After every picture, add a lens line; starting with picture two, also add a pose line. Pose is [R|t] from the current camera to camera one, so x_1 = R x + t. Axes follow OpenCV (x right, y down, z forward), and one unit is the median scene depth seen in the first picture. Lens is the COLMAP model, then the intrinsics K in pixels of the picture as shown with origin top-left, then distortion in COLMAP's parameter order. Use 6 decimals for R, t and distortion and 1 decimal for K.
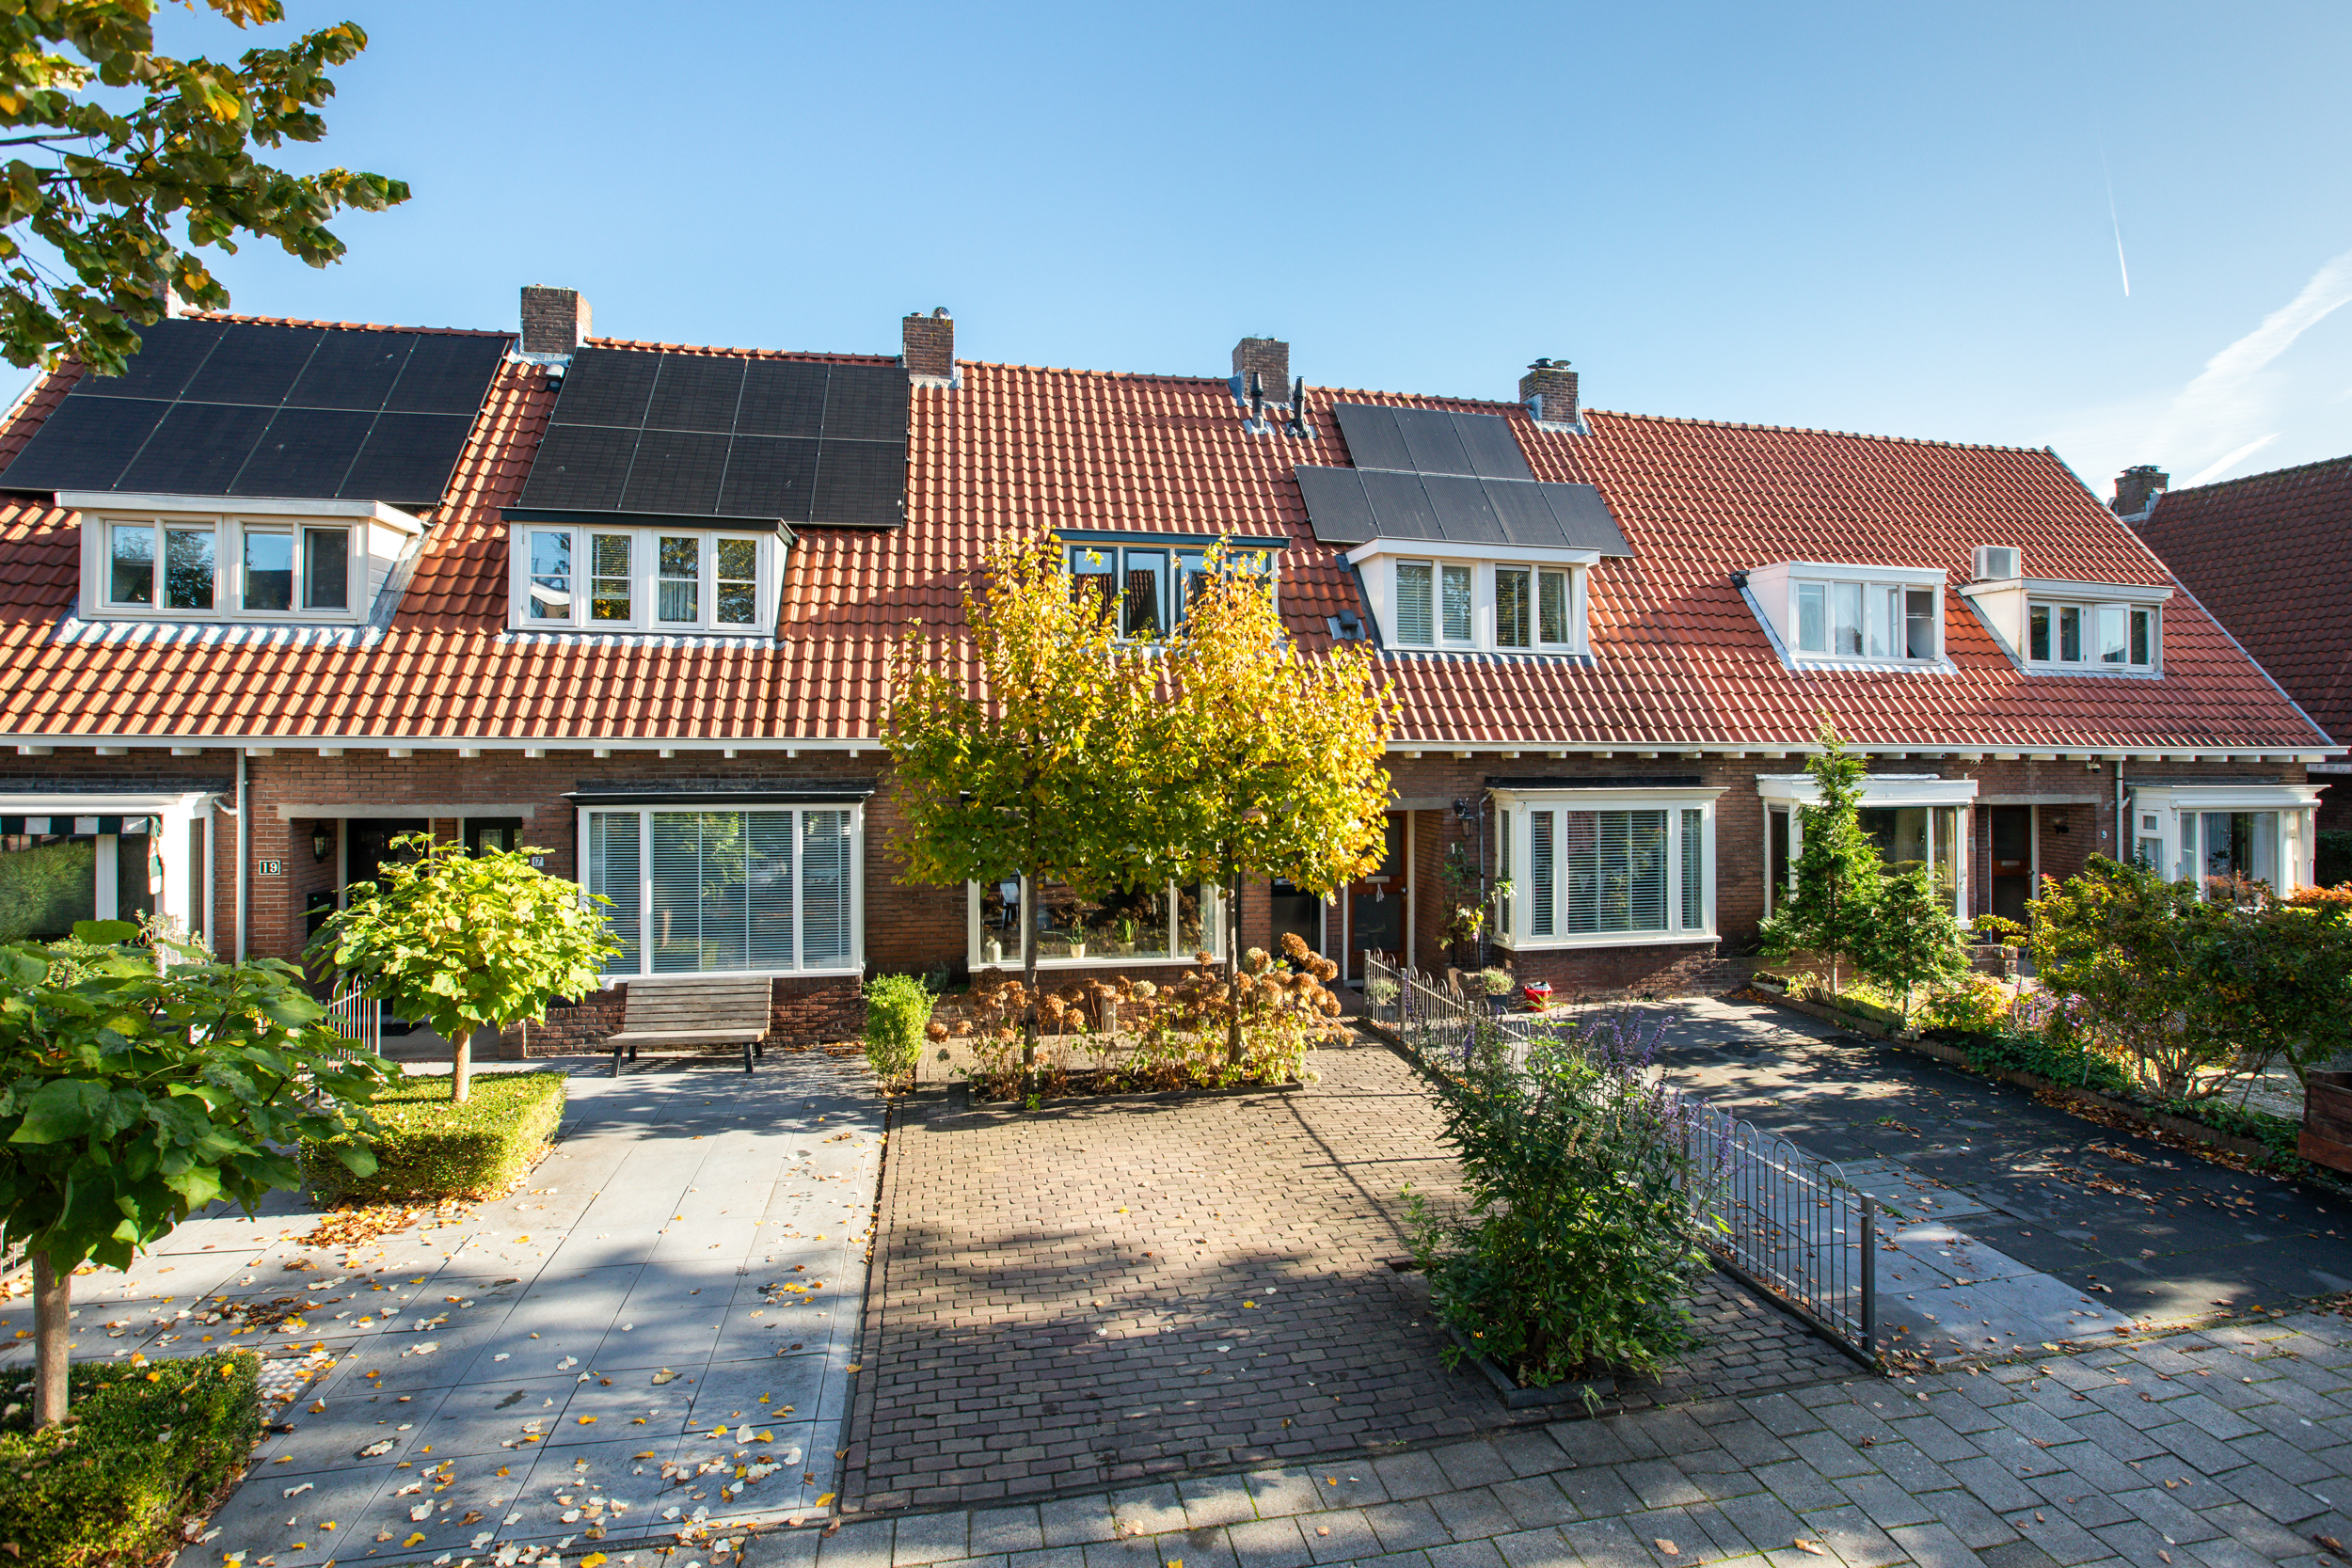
lens RADIAL K [[1138.4, 0, 1194.9], [0, 1138.4, 739.1], [0, 0, 1]] dist [-0.064182, 0.026572]
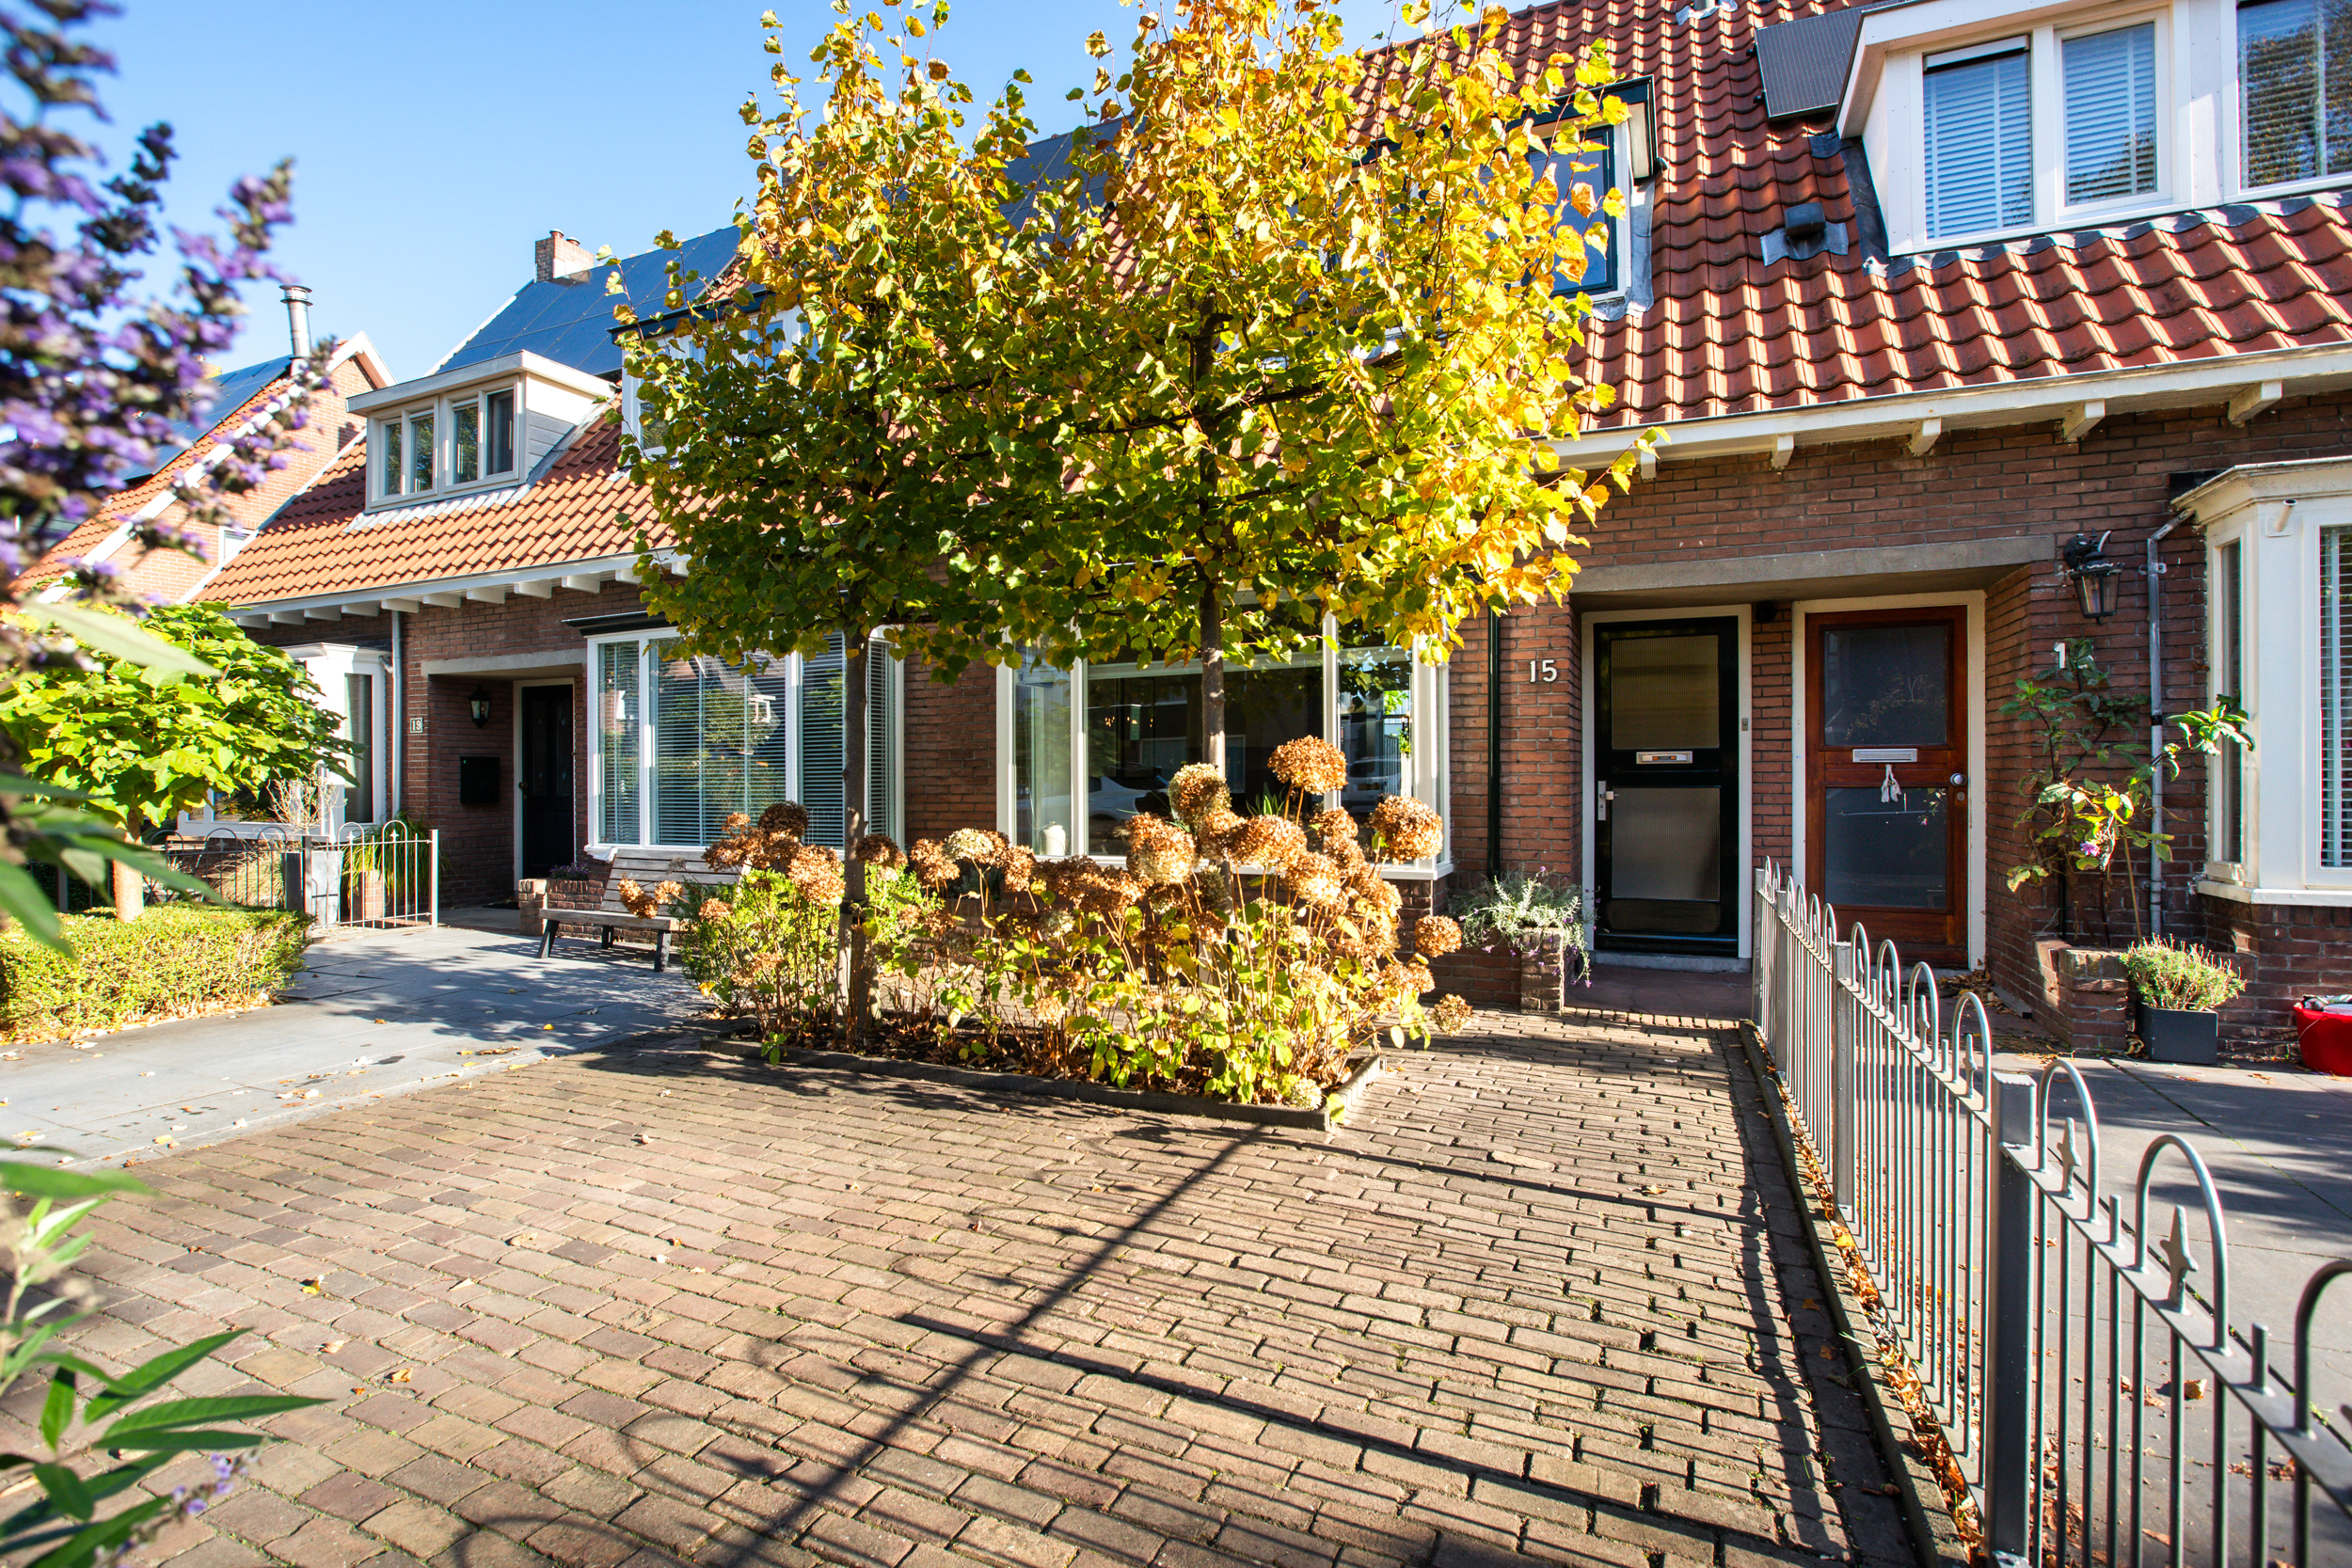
lens RADIAL K [[1132.8, 0, 1091.7], [0, 1132.8, 790.3], [0, 0, 1]] dist [-0.061351, 0.023142]
pose [[0.783598, -0.004737, -0.621250, 0.179030], [0.015032, 0.999823, 0.011336, 0.122461], [0.621086, -0.018222, 0.783530, 0.423463]]
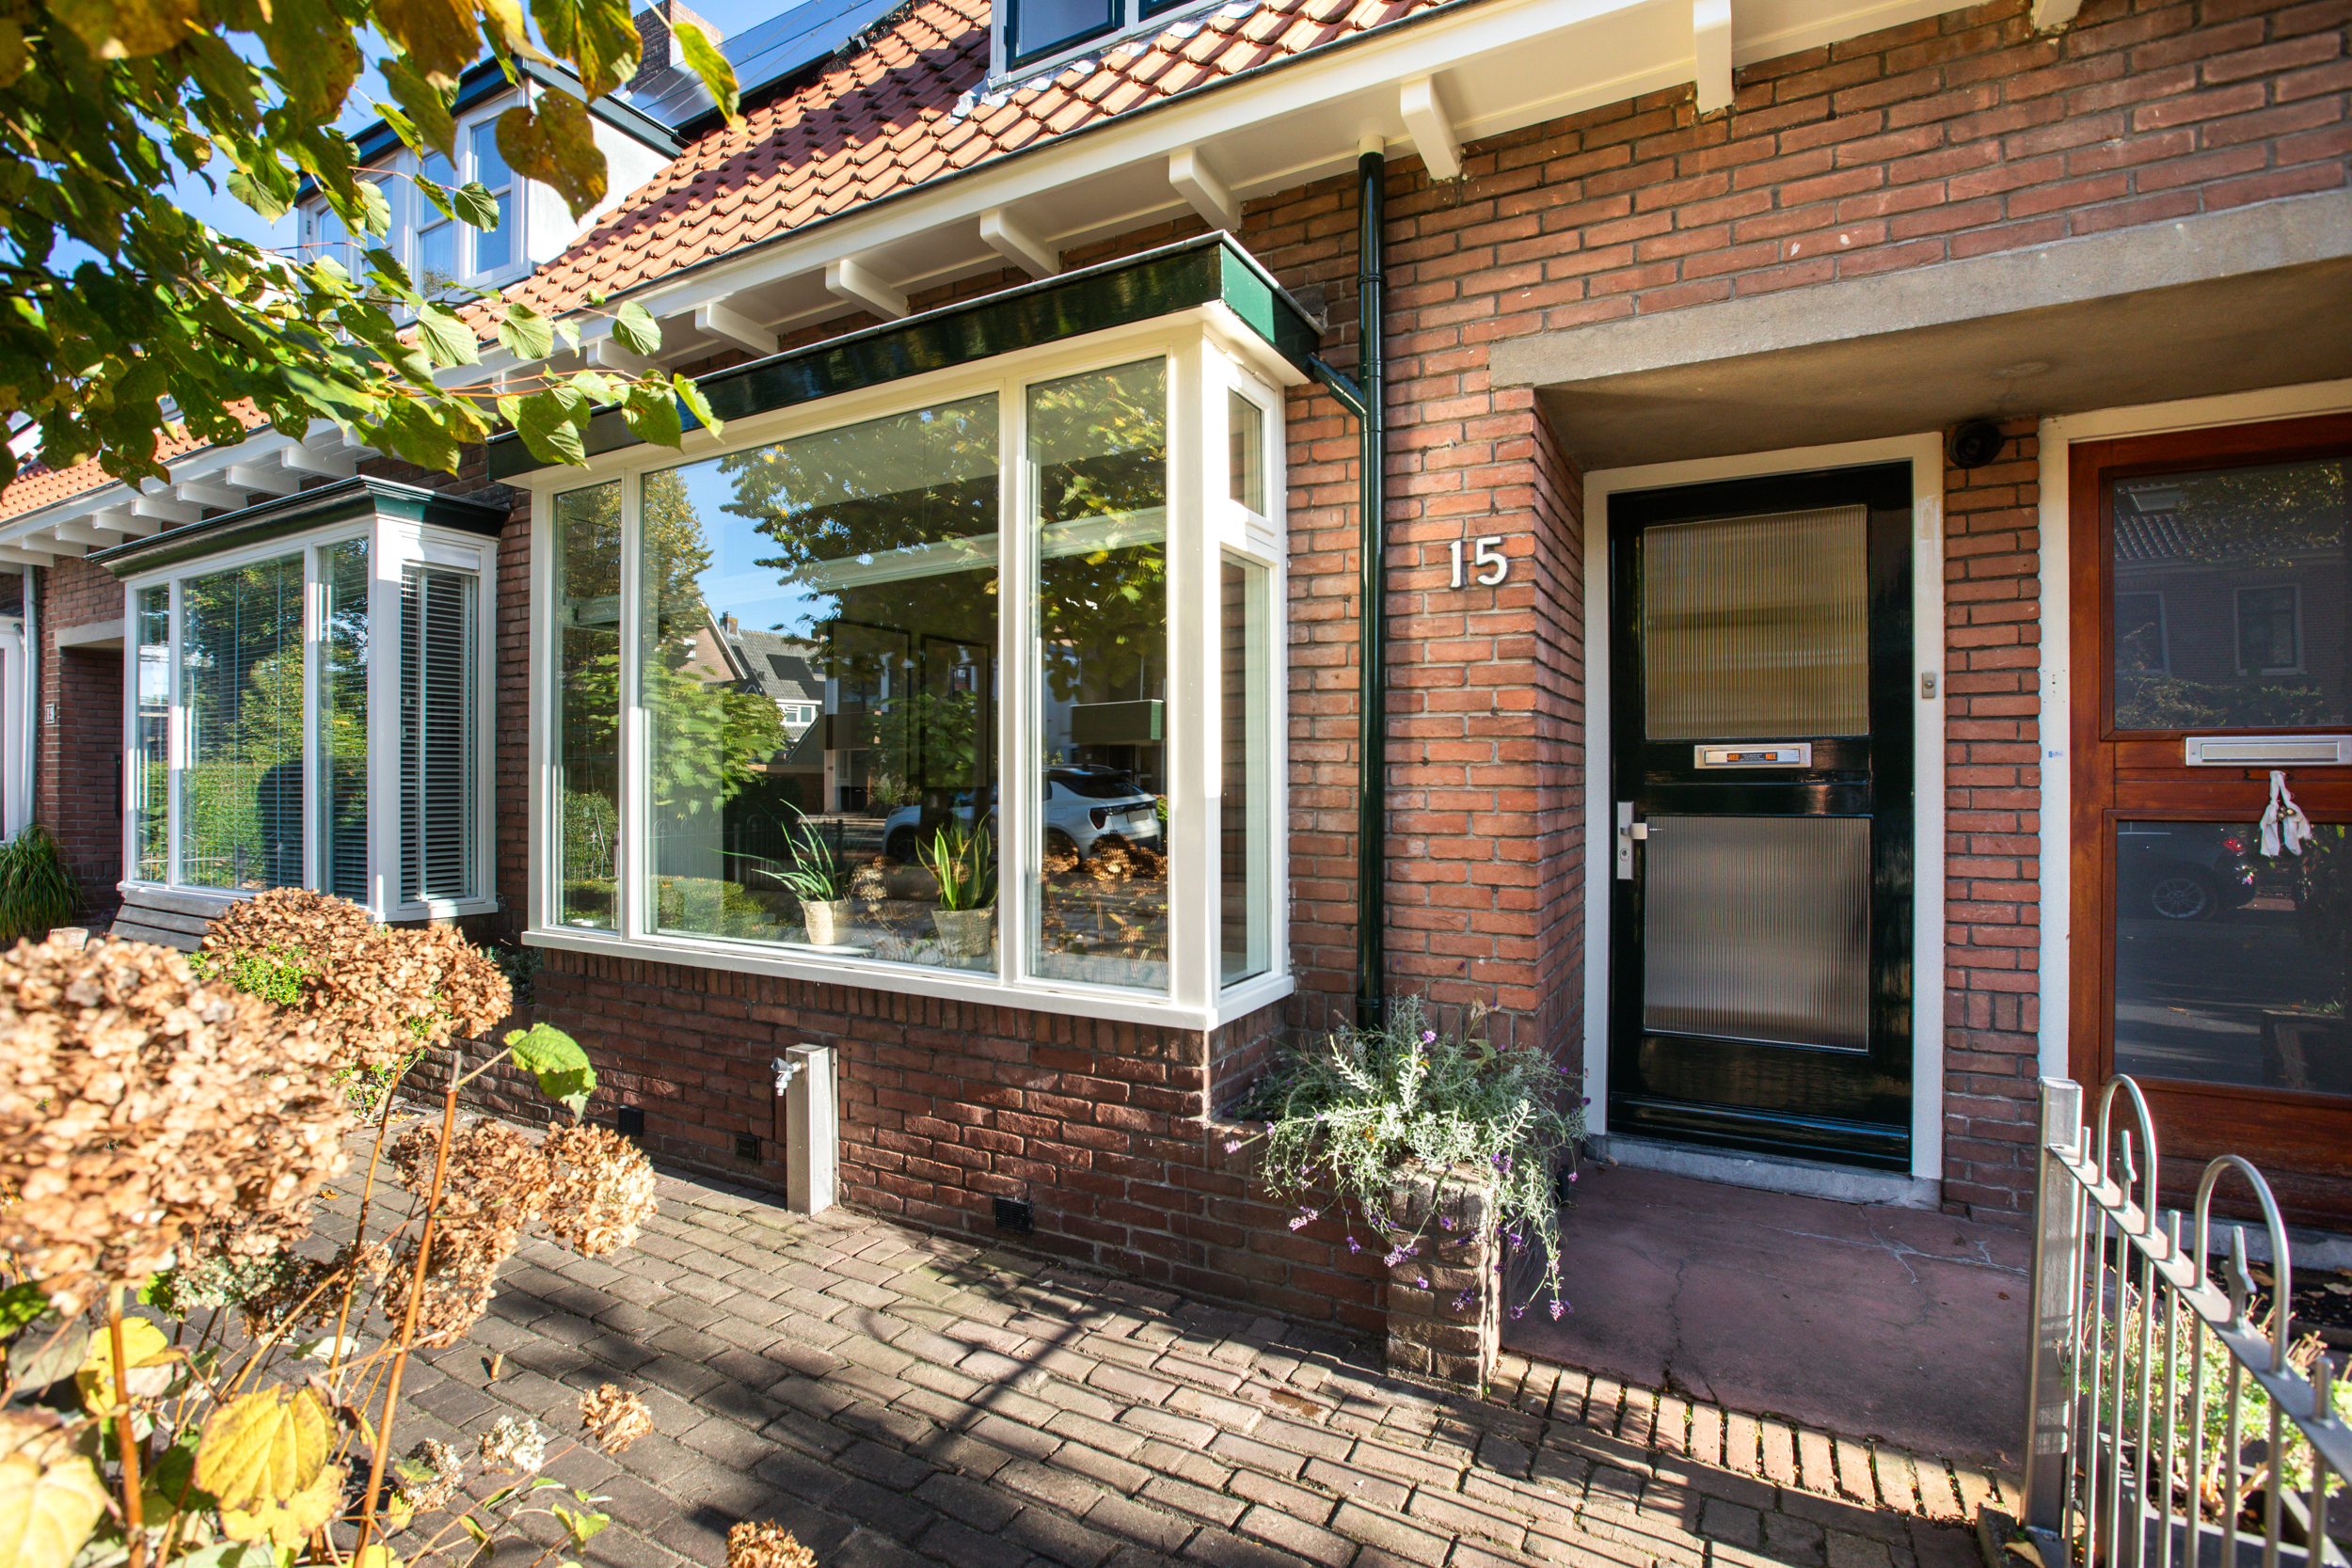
lens RADIAL K [[1095.8, 0, 1099.0], [0, 1095.8, 790.4], [0, 0, 1]] dist [-0.034539, 0.000267]
pose [[0.742071, -0.002670, -0.670316, 0.126526], [0.011314, 0.999900, 0.008542, 0.121496], [0.670226, -0.013923, 0.742026, 0.679818]]
